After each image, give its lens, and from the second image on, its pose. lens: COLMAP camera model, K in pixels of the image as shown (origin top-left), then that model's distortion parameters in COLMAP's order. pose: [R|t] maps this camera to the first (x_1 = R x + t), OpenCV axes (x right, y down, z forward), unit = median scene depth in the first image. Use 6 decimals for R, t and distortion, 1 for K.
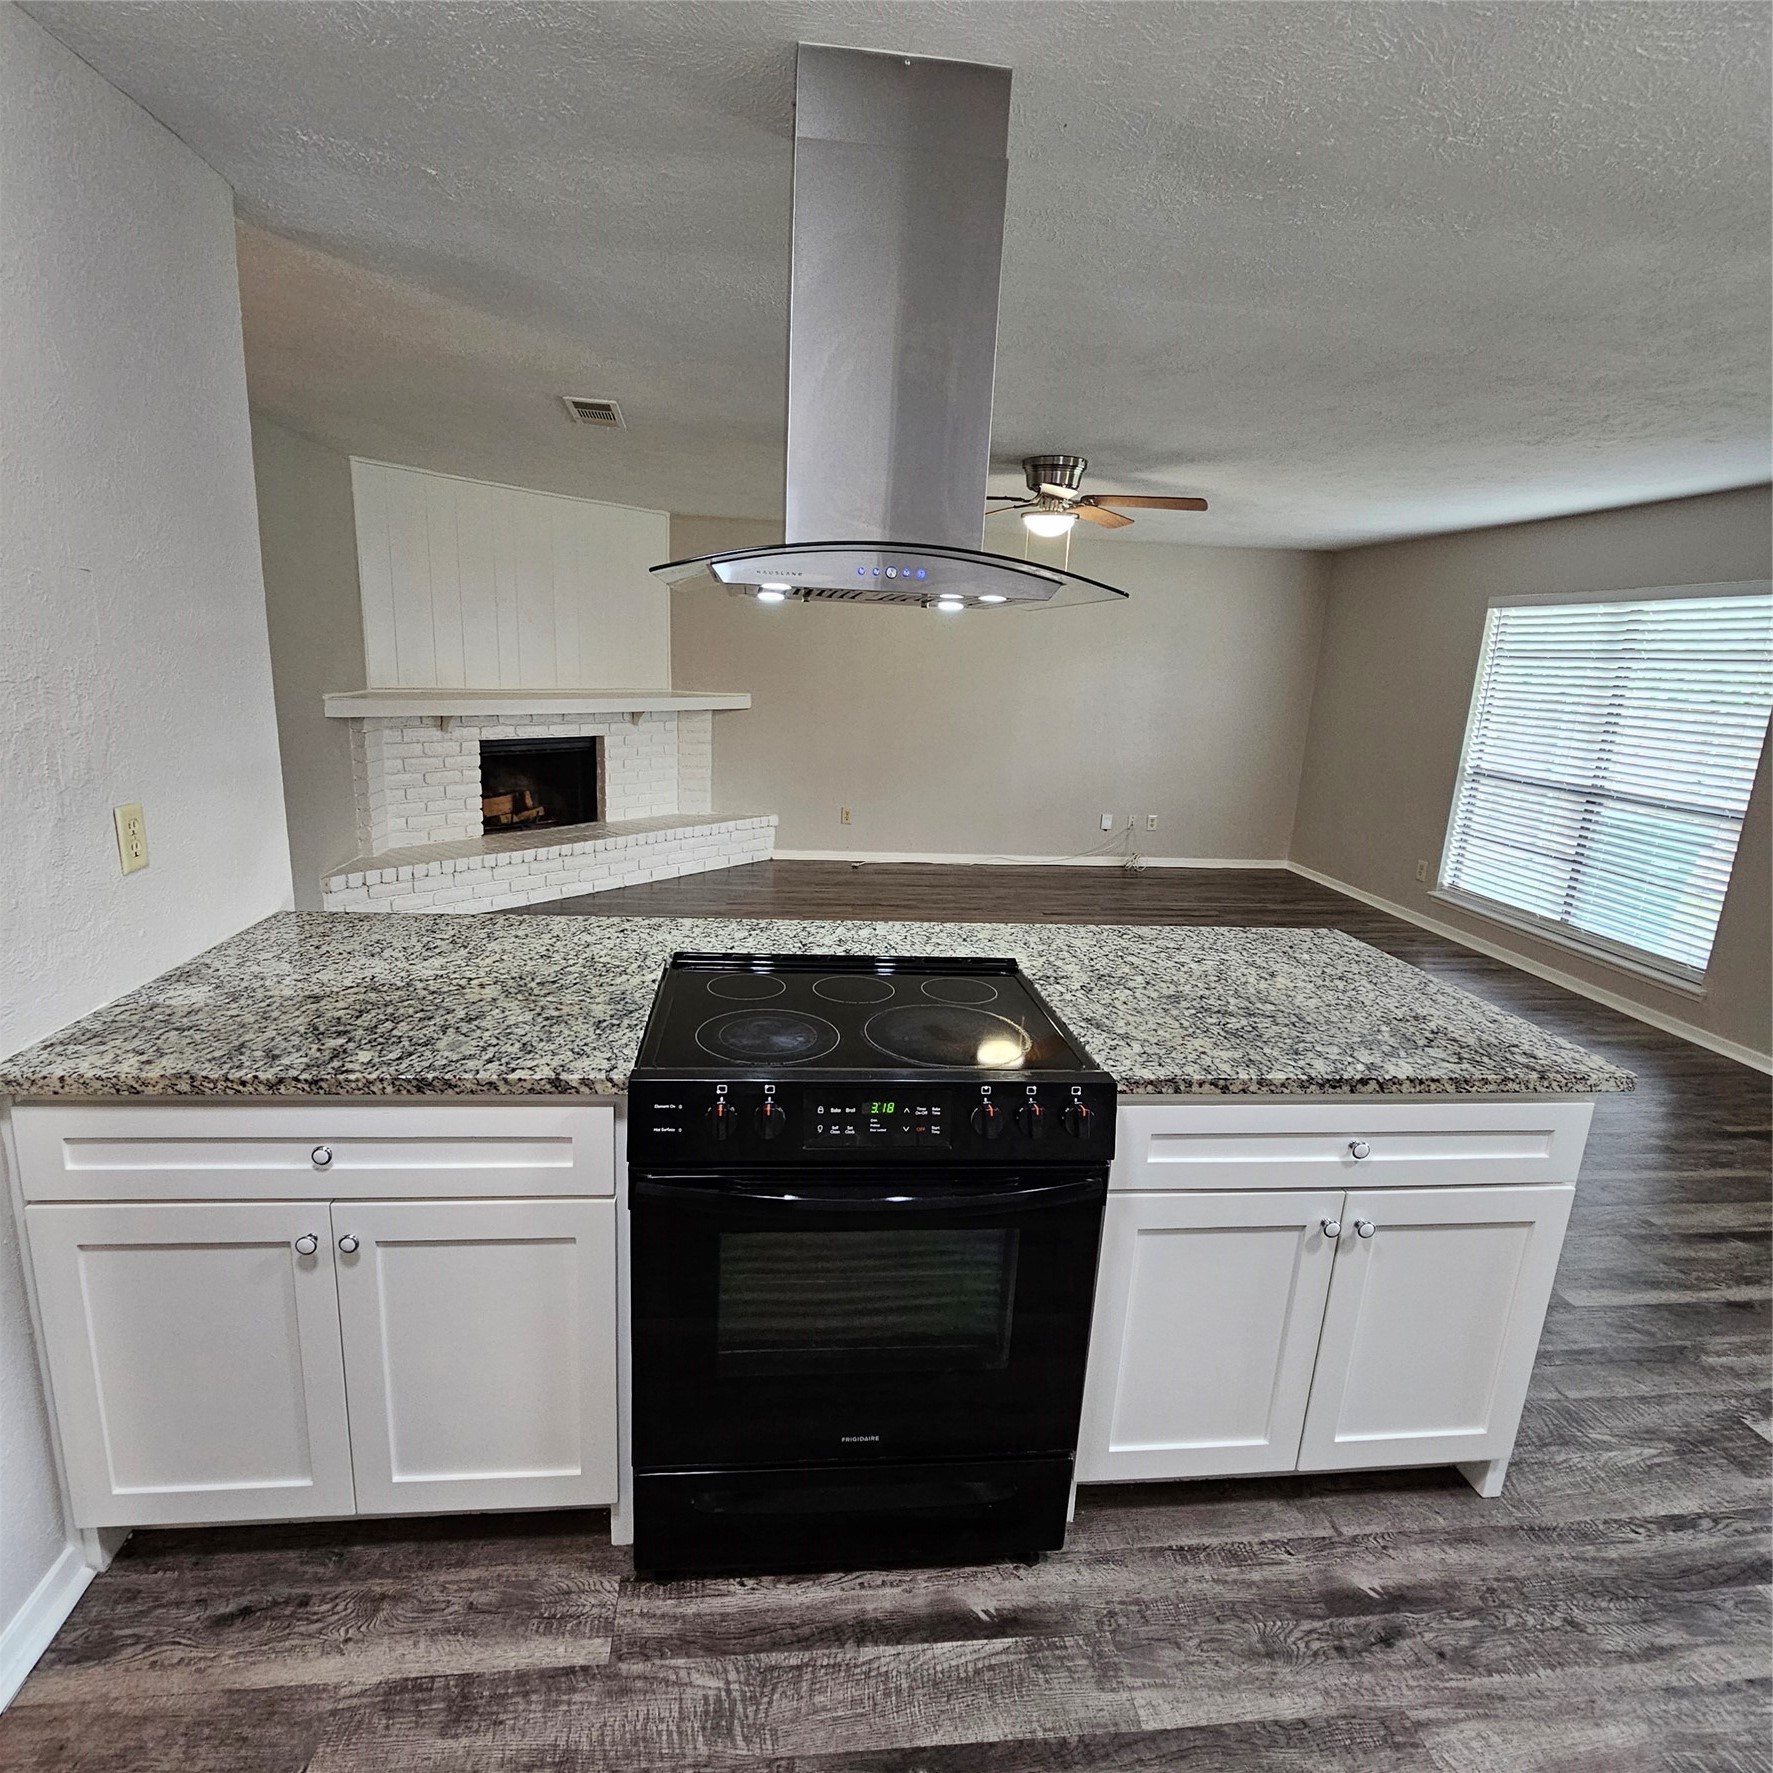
lens RADIAL K [[971.9, 0, 862.2], [0, 971.9, 886.6], [0, 0, 1]] dist [0.001208, -0.003091]
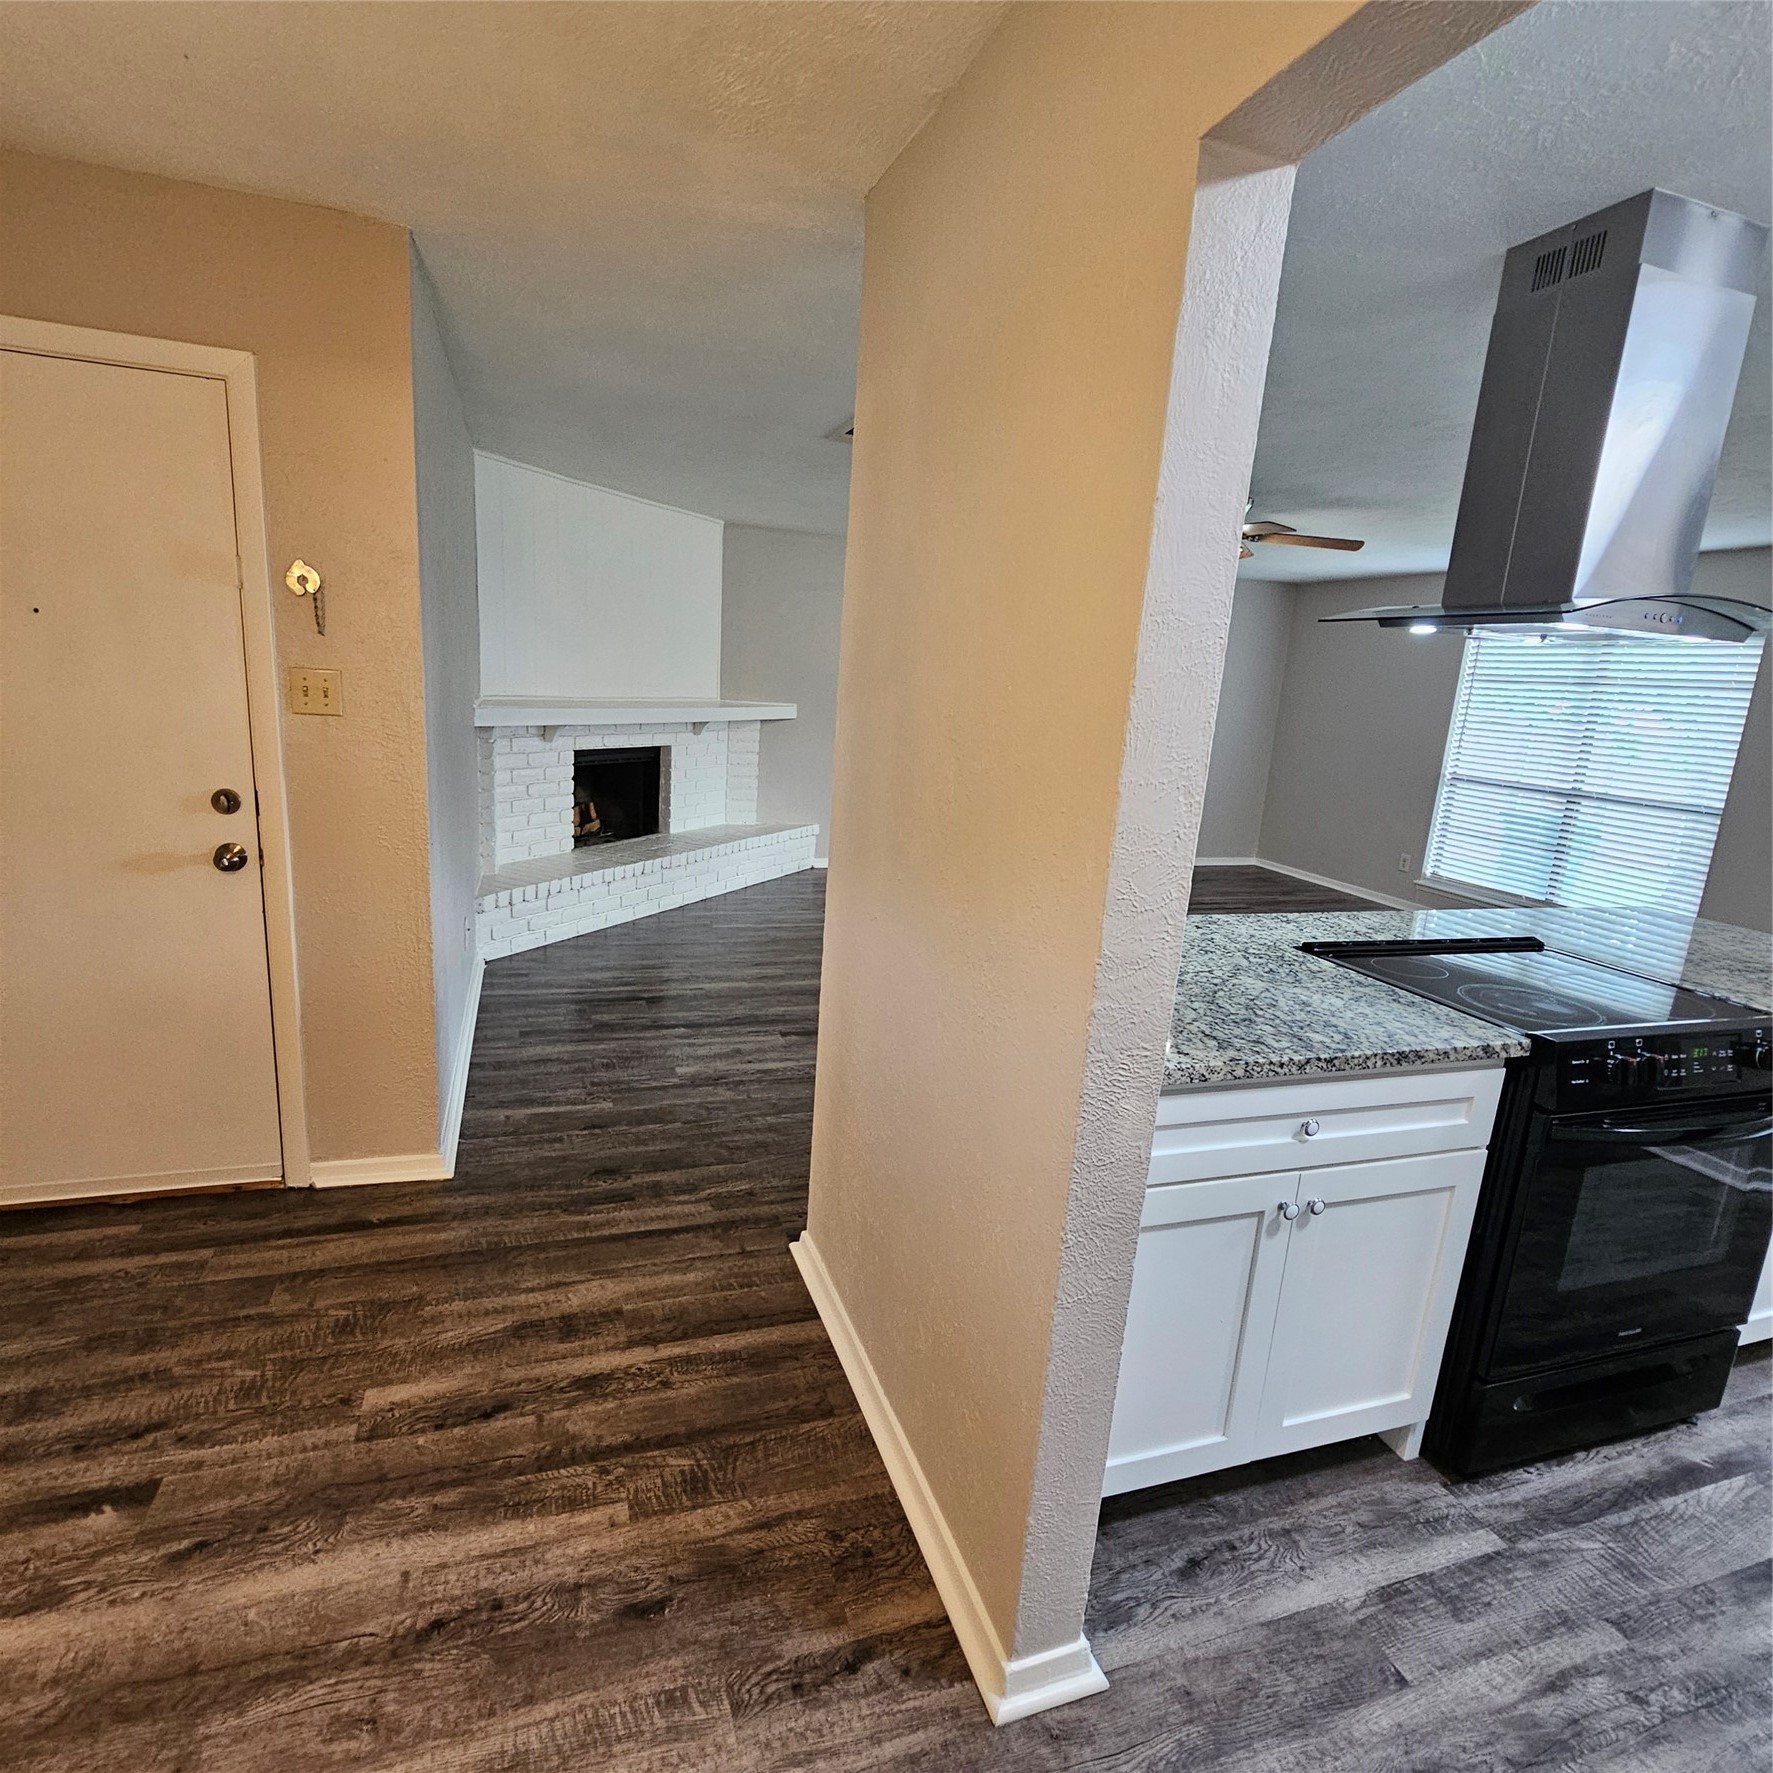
lens RADIAL K [[971.9, 0, 862.2], [0, 971.9, 886.6], [0, 0, 1]] dist [0.001208, -0.003091]
pose [[0.977116, -0.029129, 0.210702, -0.891833], [0.030856, 0.999512, -0.004911, -0.006819], [-0.210456, 0.011300, 0.977538, 0.011519]]
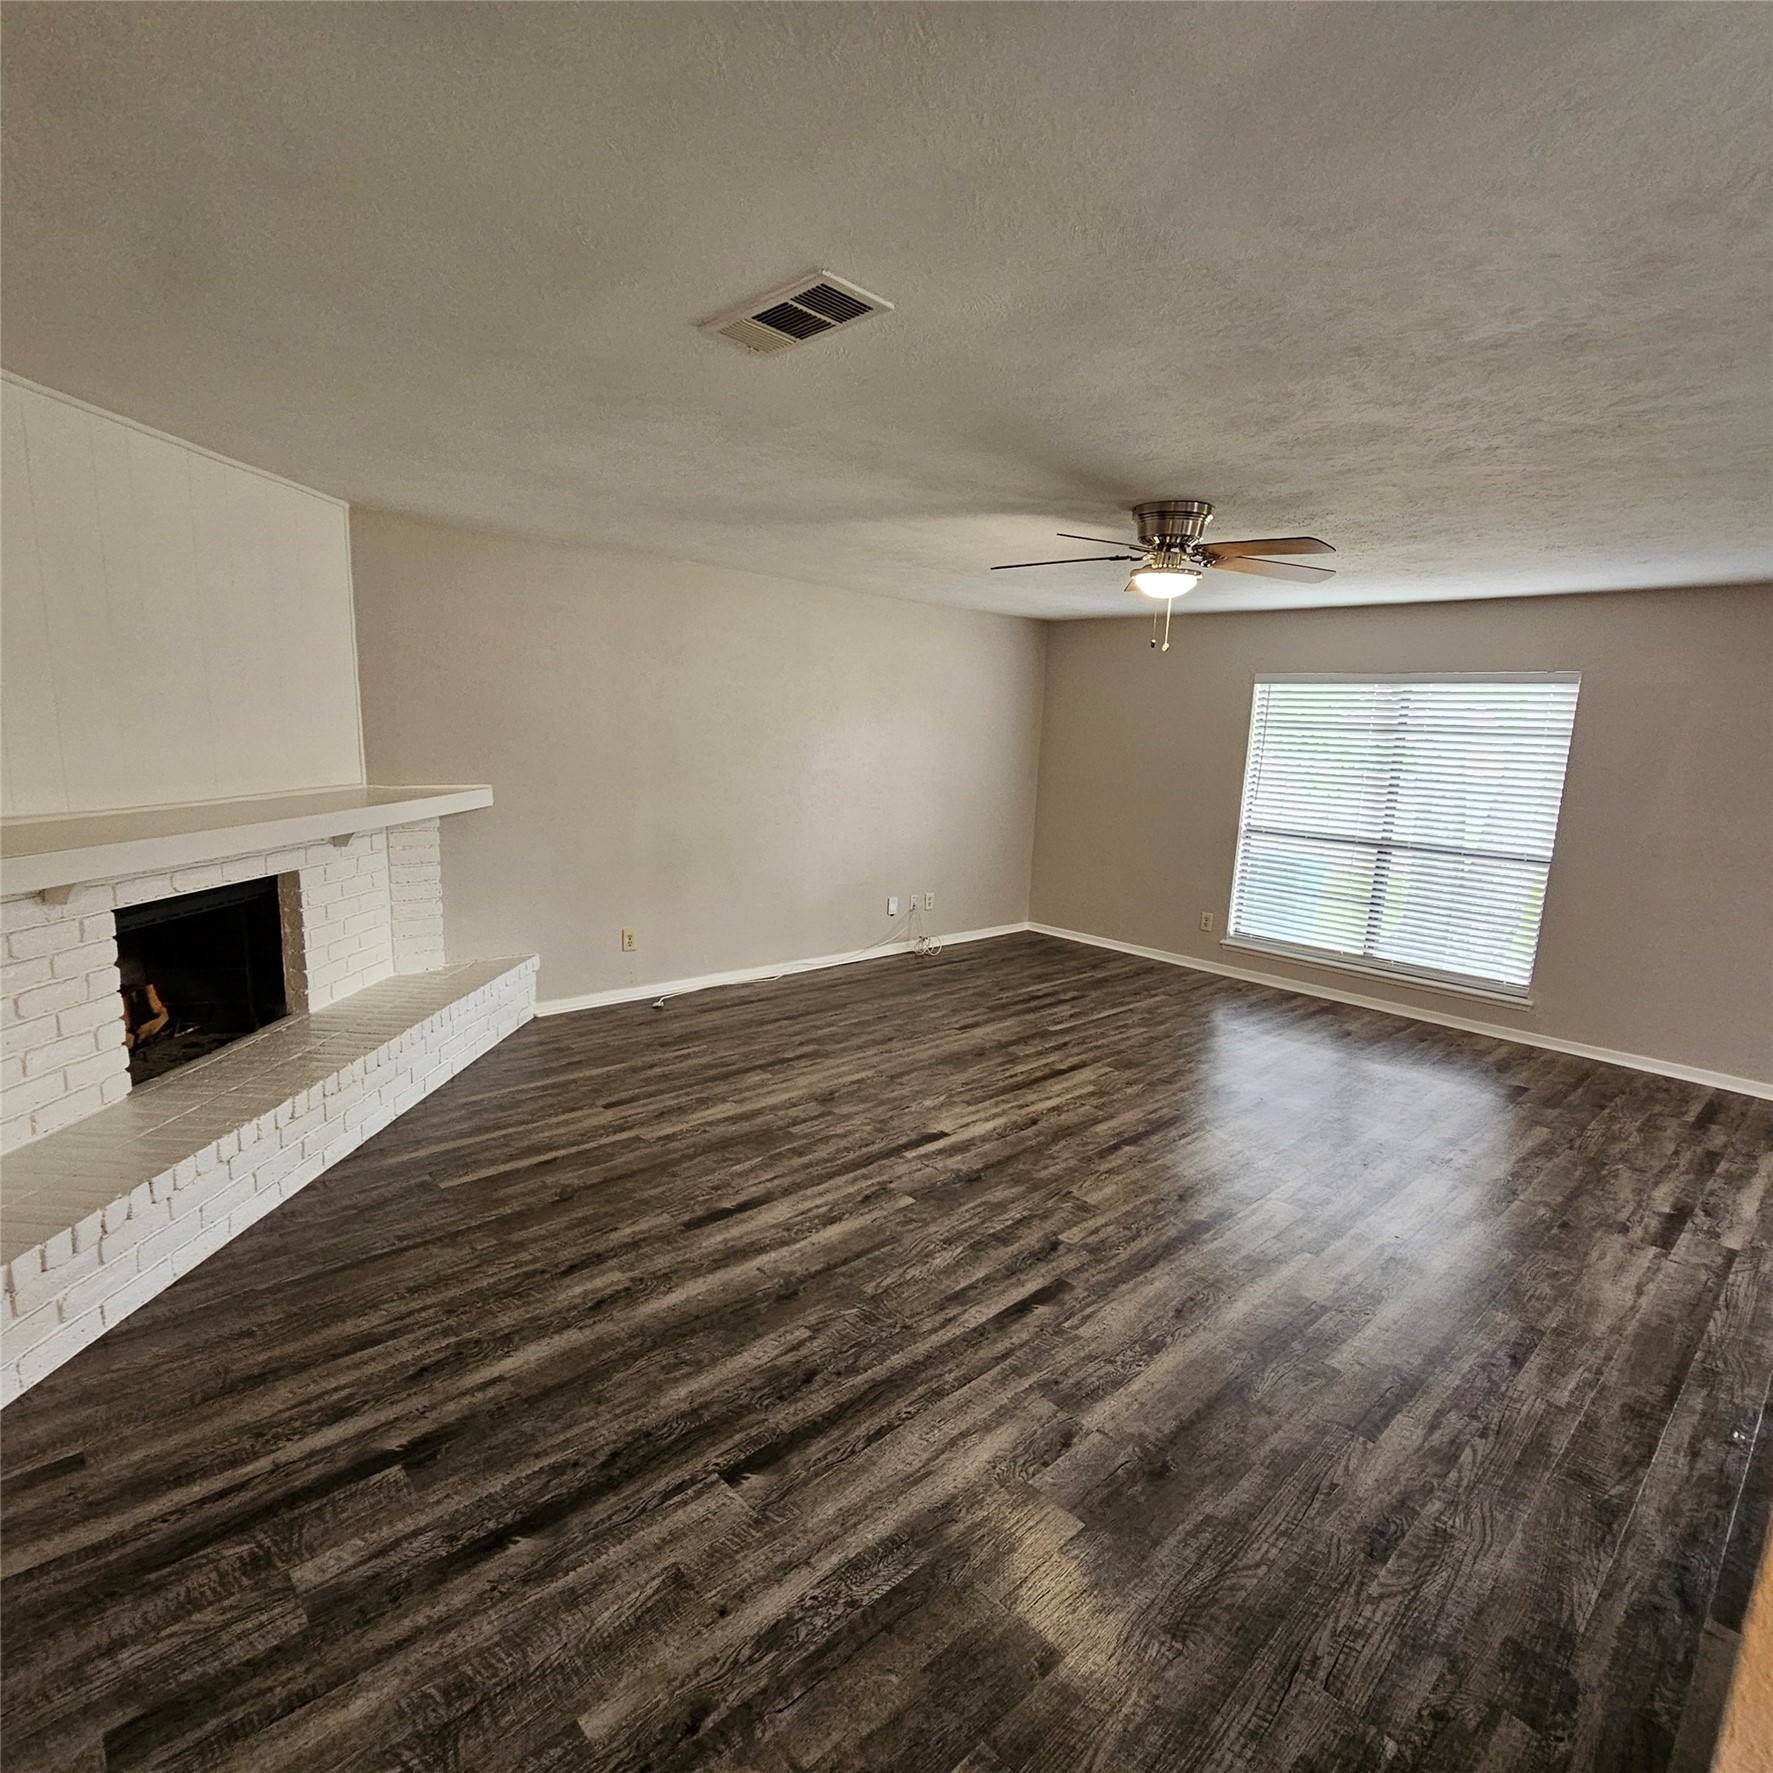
lens RADIAL K [[974.3, 0, 886.8], [0, 974.3, 916.4], [0, 0, 1]] dist [-0.000046, -0.000853]
pose [[0.797228, -0.125555, 0.590477, -1.033544], [0.134678, 0.990472, 0.028772, -0.300281], [-0.588463, 0.056586, 0.806542, 0.985982]]
